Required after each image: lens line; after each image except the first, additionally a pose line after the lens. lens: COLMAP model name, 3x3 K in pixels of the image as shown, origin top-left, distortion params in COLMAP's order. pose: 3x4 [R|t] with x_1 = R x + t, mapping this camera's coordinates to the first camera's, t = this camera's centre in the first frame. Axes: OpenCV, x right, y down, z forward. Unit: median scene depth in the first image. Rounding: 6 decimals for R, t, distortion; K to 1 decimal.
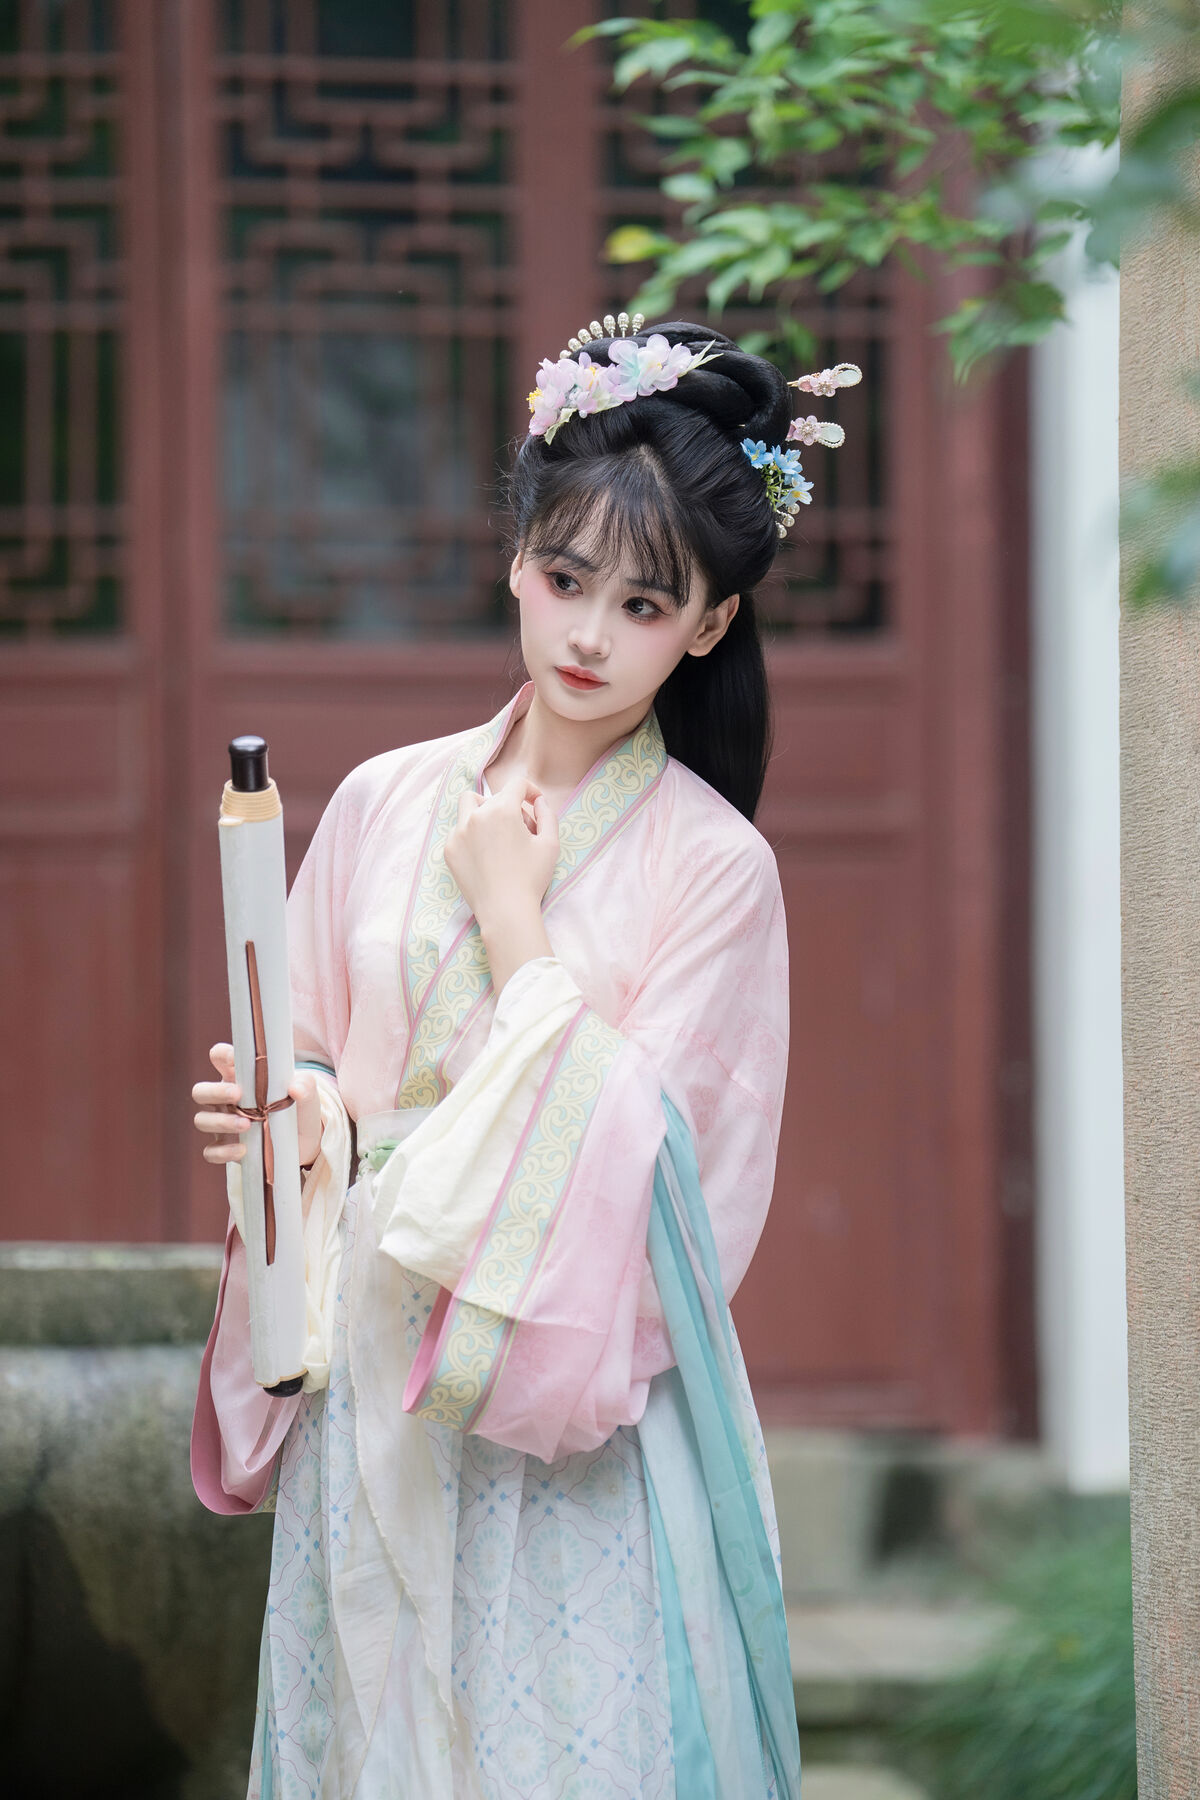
lens RADIAL K [[8053.5, 0, 515.7], [0, 8053.5, 709.0], [0, 0, 1]] dist [1.877831, 33.724434]
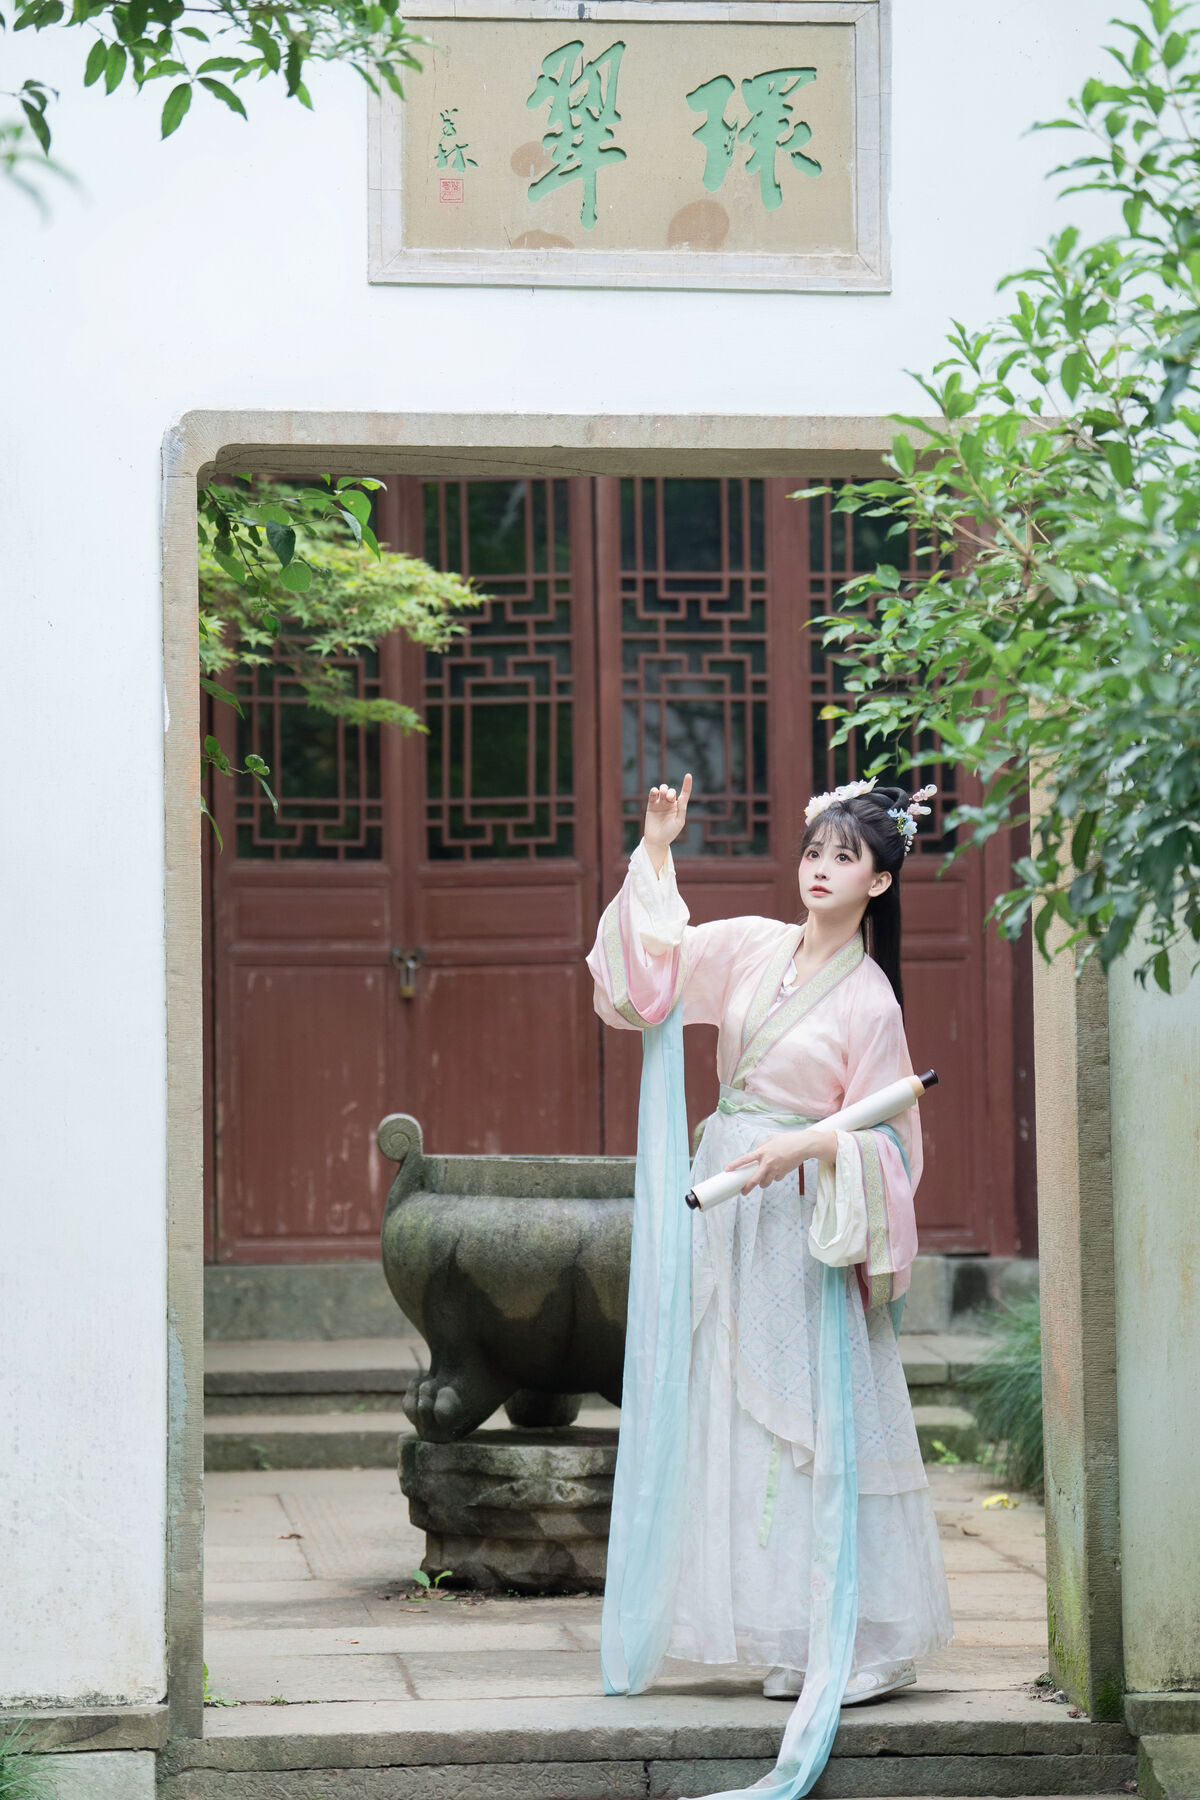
lens RADIAL K [[4985.3, 0, 572.7], [0, 4985.3, 827.5], [0, 0, 1]] dist [0.242546, 0.265209]
pose [[0.999311, -0.009826, -0.035798, -0.004520], [0.009764, 0.999951, -0.001894, -0.013912], [0.035815, 0.001544, 0.999357, -0.235115]]
